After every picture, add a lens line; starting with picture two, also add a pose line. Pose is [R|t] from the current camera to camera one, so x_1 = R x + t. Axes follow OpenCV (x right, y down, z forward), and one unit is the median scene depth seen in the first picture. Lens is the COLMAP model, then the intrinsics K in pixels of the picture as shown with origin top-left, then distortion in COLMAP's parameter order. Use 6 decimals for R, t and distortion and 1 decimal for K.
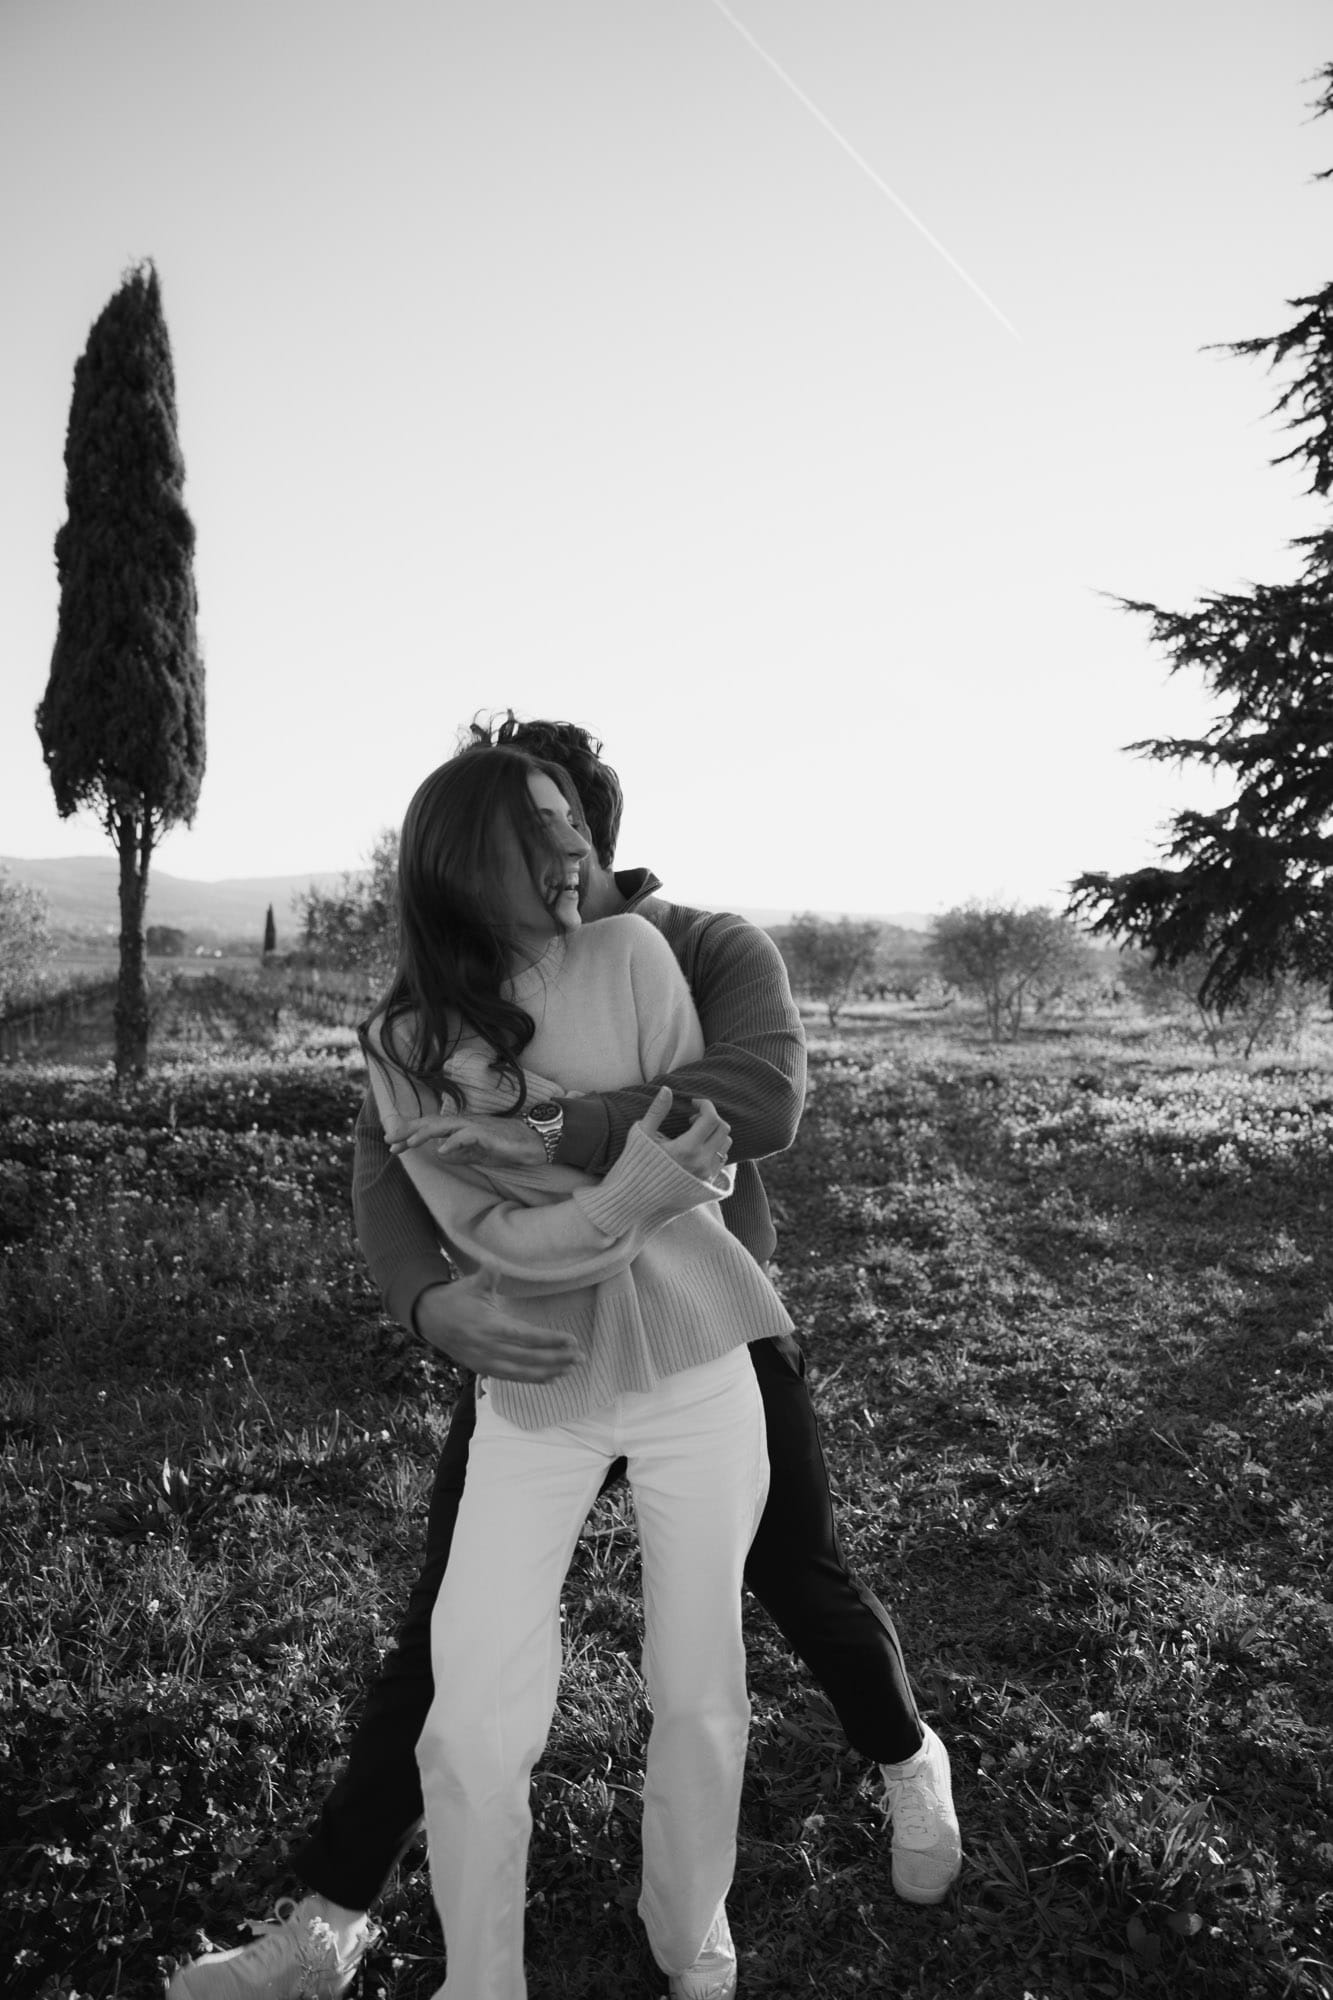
lens RADIAL K [[1373.4, 0, 662.2], [0, 1373.4, 1019.7], [0, 0, 1]] dist [-0.105971, 0.077146]
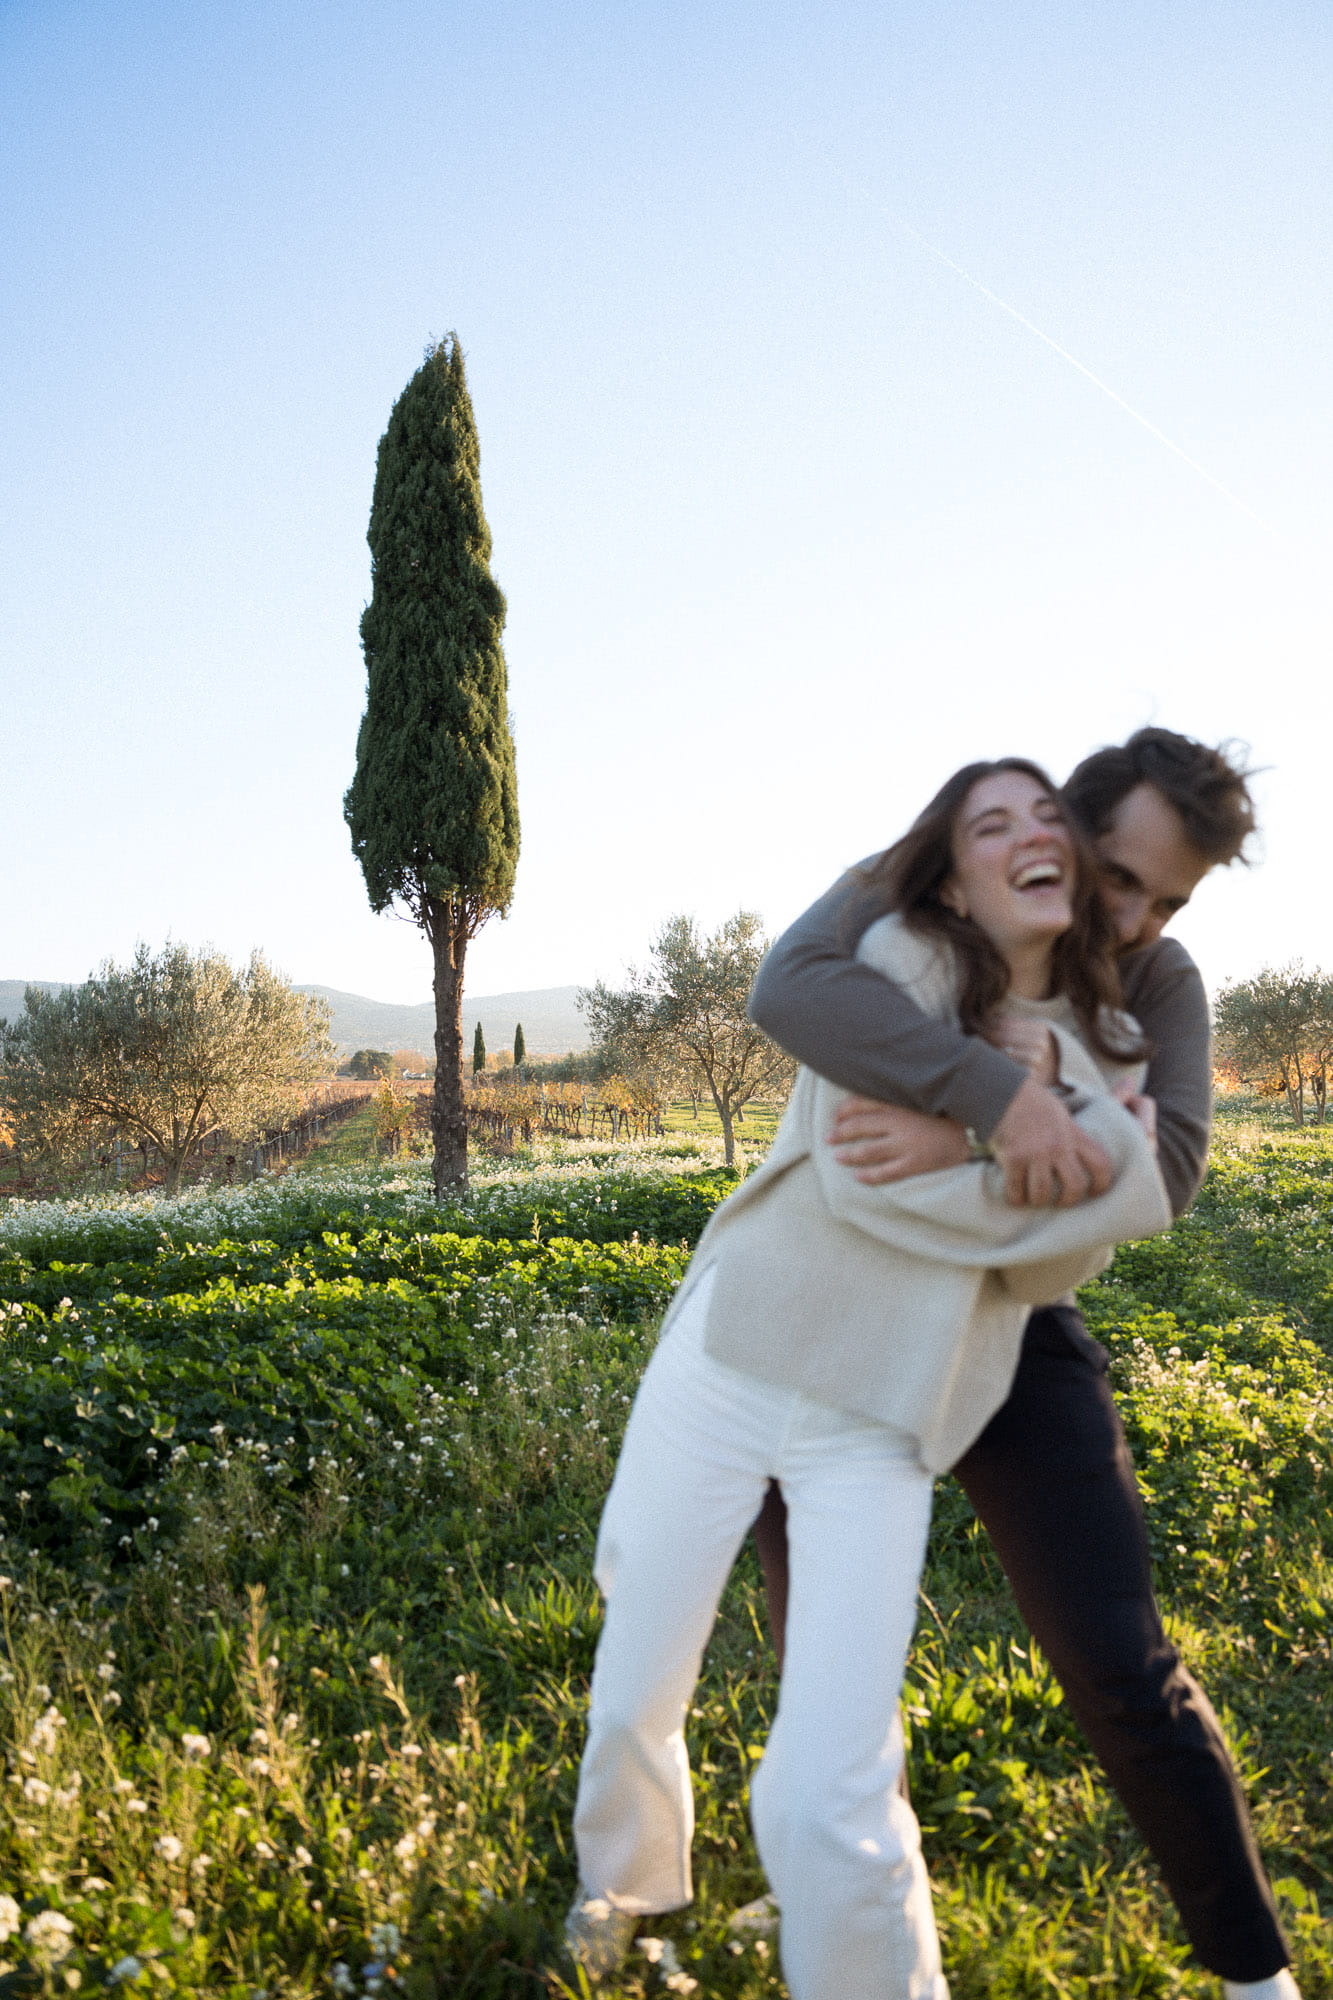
lens RADIAL K [[1373.4, 0, 673.3], [0, 1373.4, 1010.7], [0, 0, 1]] dist [-0.105971, 0.077146]
pose [[0.990474, -0.046239, -0.129701, -0.142816], [0.034931, 0.995495, -0.088139, 0.012948], [0.133192, 0.082769, 0.987628, 0.113030]]
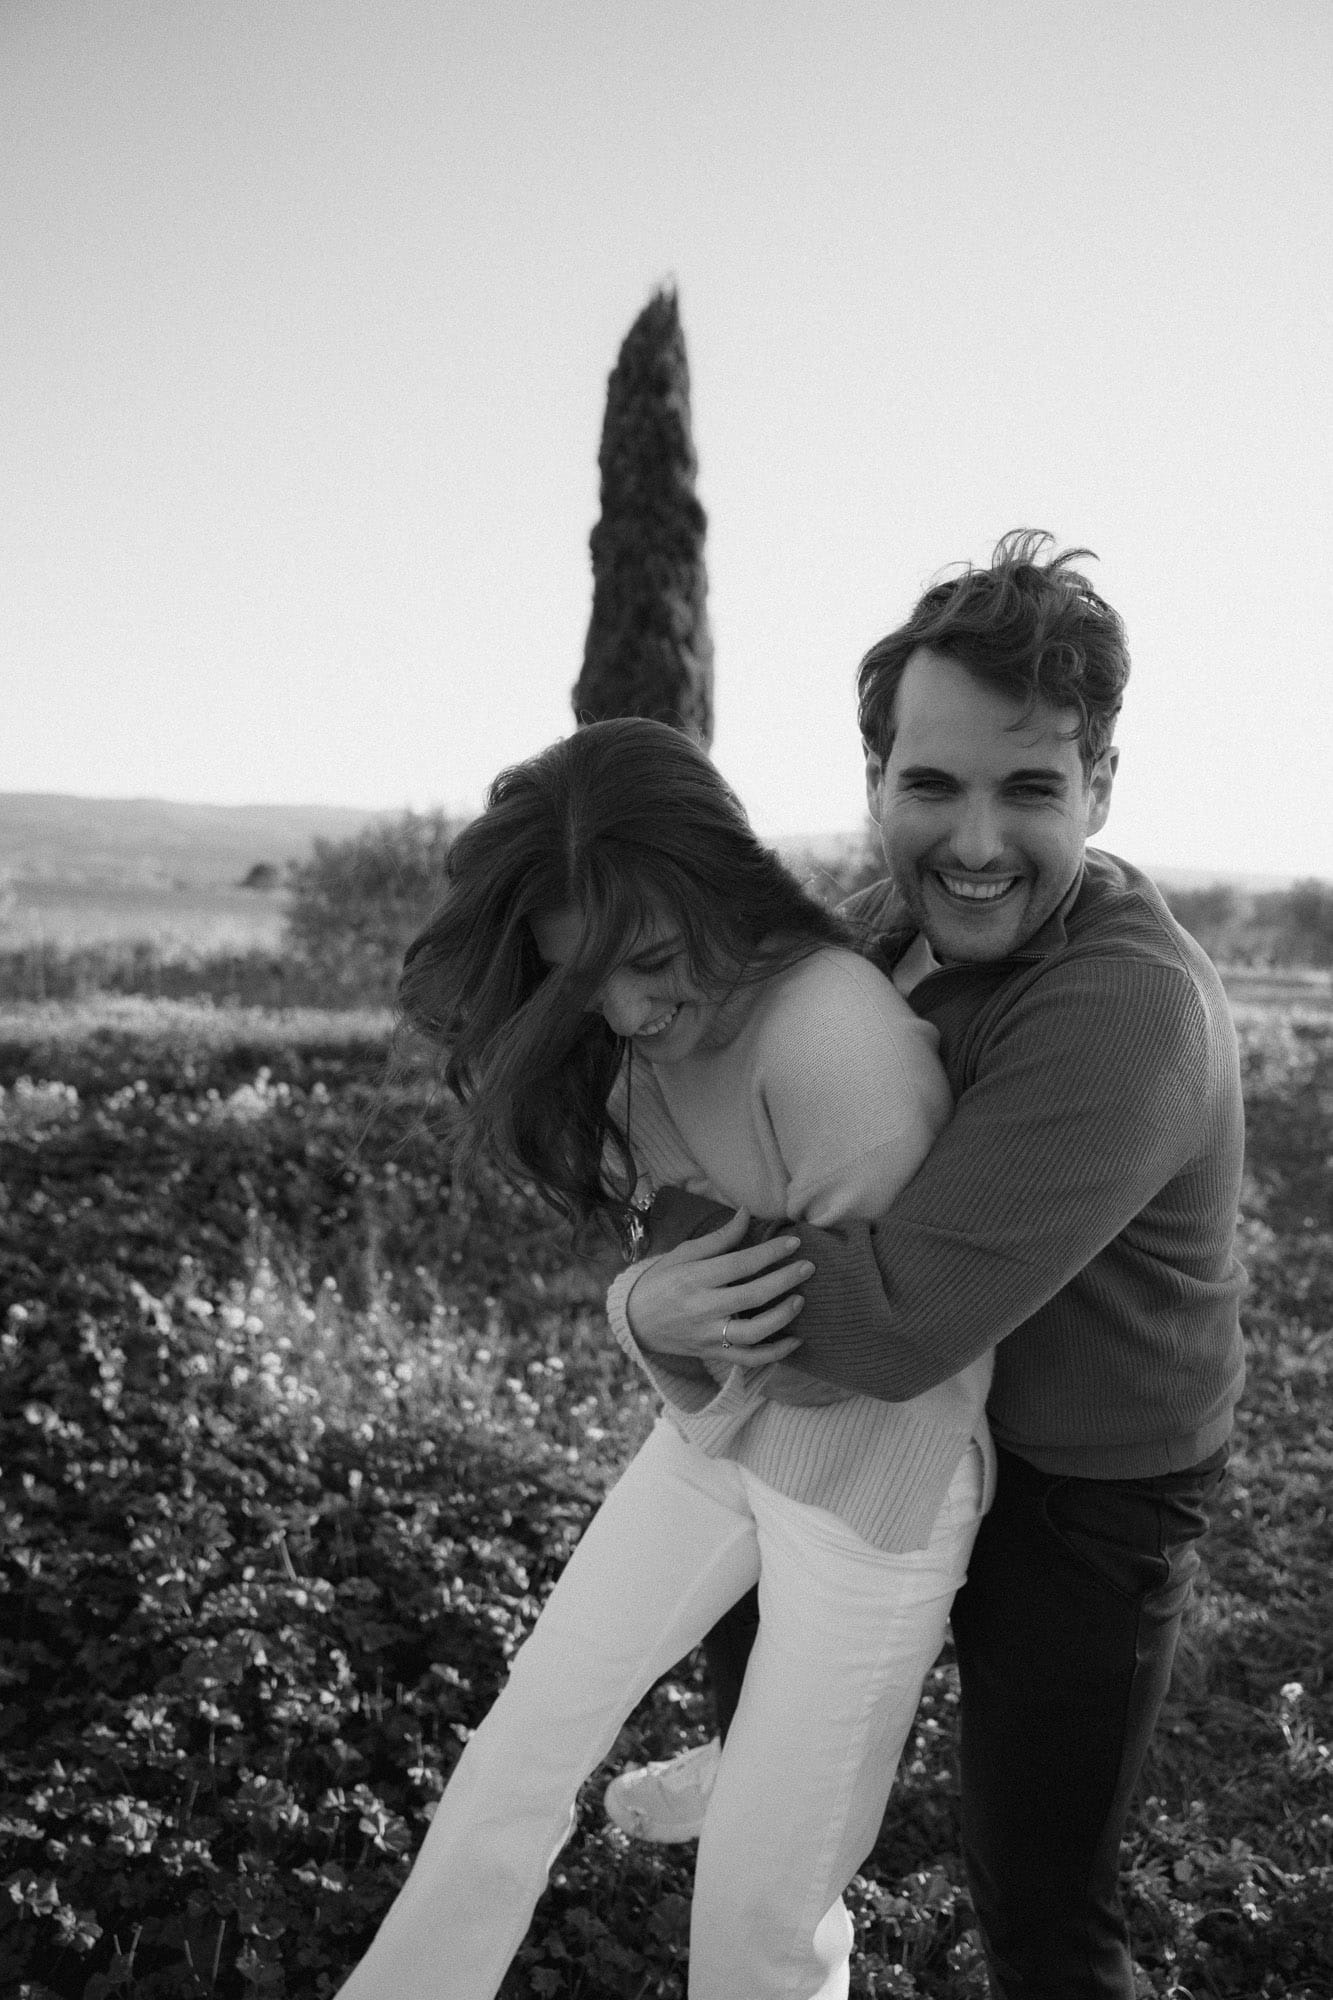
lens RADIAL K [[1373.4, 0, 659.4], [0, 1373.4, 1009.2], [0, 0, 1]] dist [-0.105971, 0.077146]
pose [[0.941478, 0.034599, -0.335294, -0.008484], [-0.027434, 0.999283, 0.026083, 0.002364], [0.335956, -0.015358, 0.941752, -0.053672]]
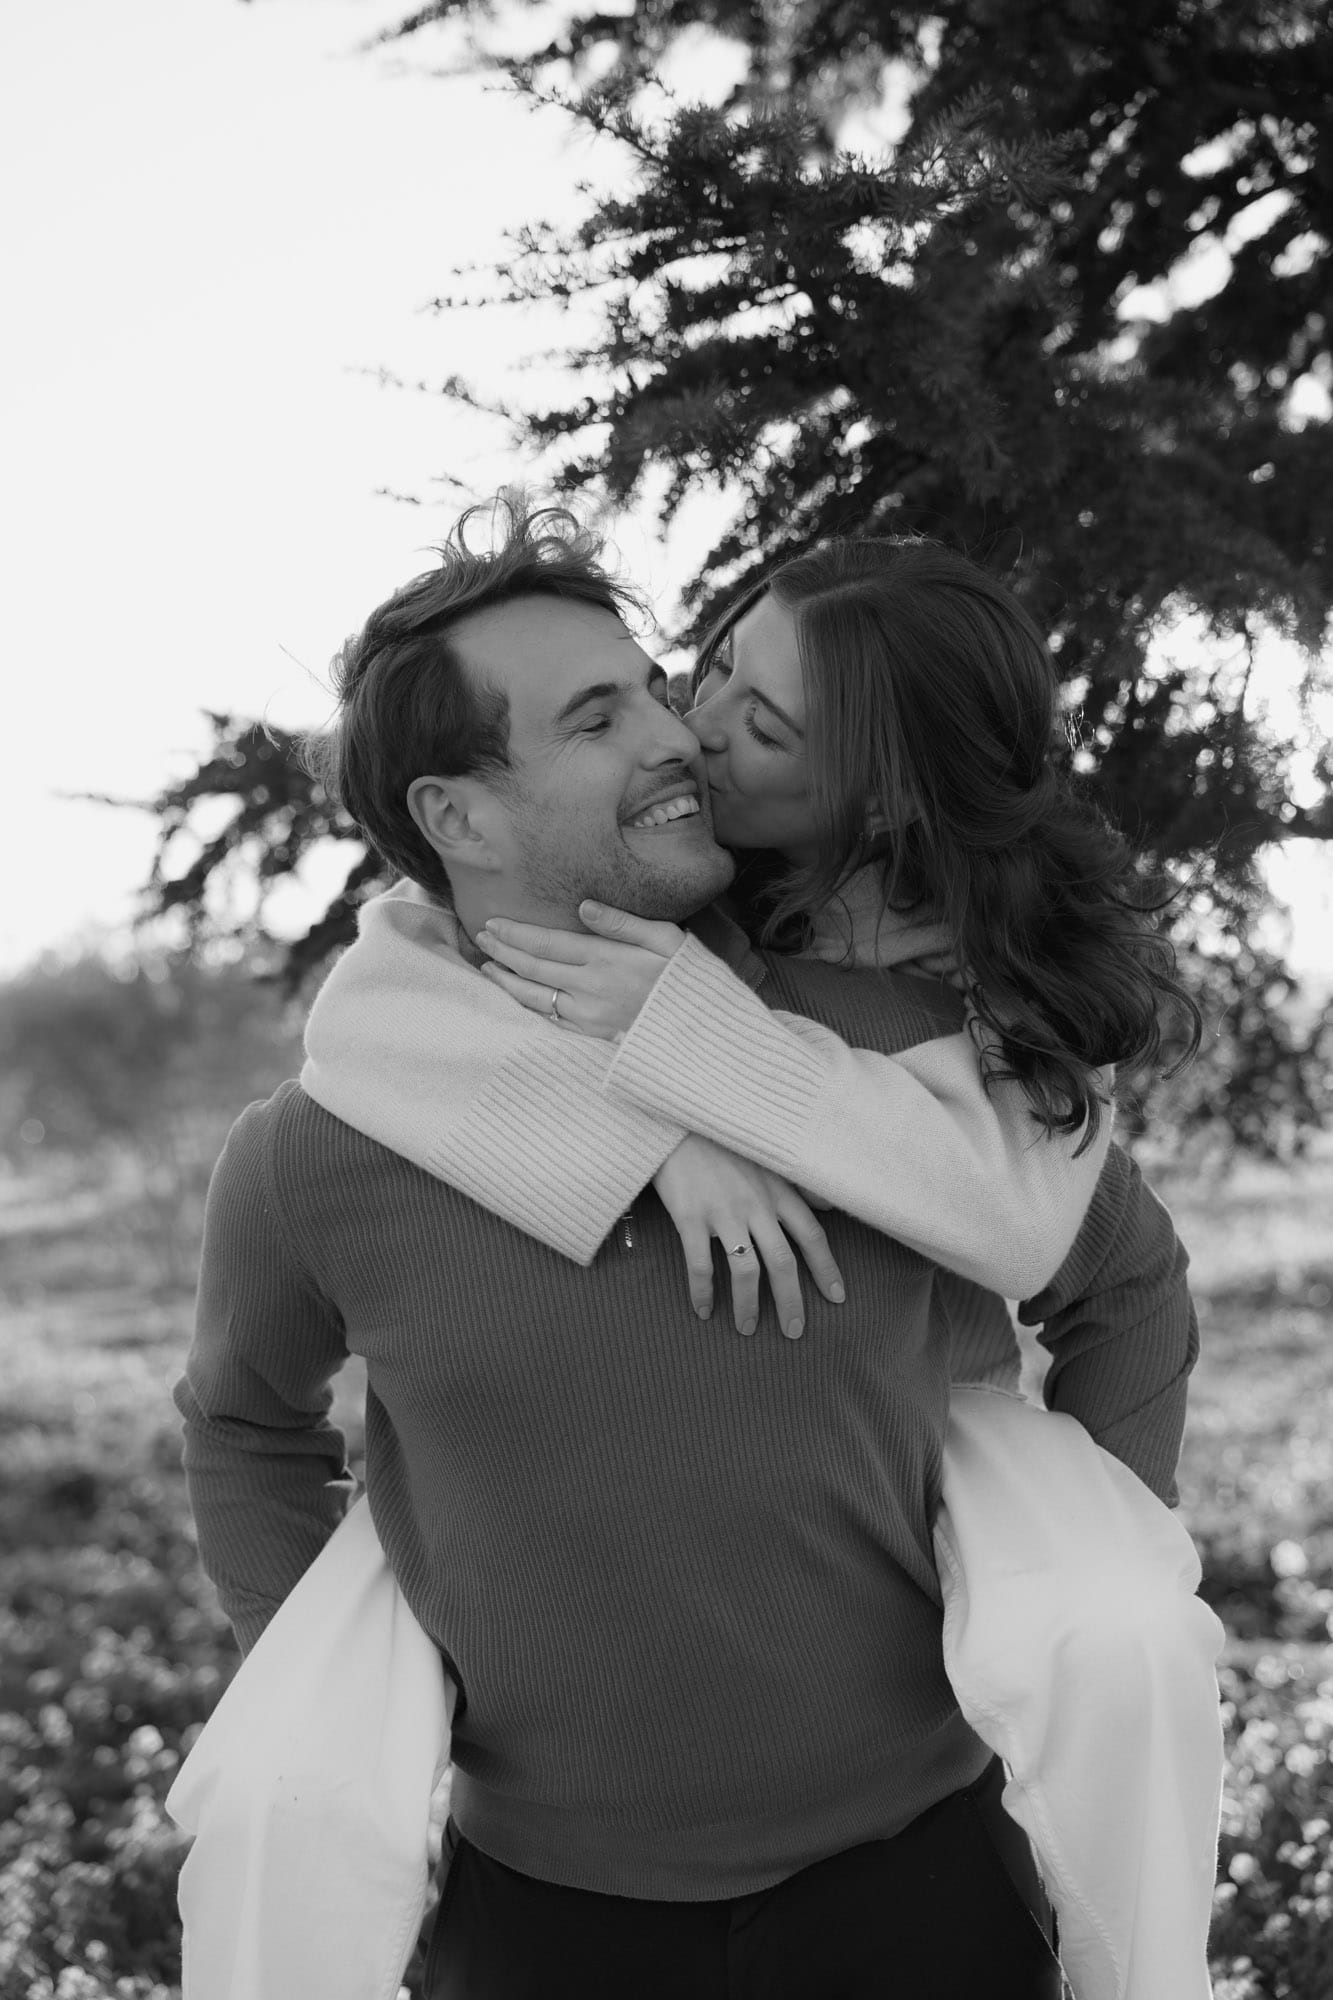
lens RADIAL K [[2733.7, 0, 649.6], [0, 2733.7, 1006.3], [0, 0, 1]] dist [0.067610, 0.000000]
pose [[0.926040, -0.054988, 0.373399, 0.214372], [0.079022, 0.995650, -0.049356, -0.035931], [-0.369061, 0.075212, 0.926357, 0.589283]]
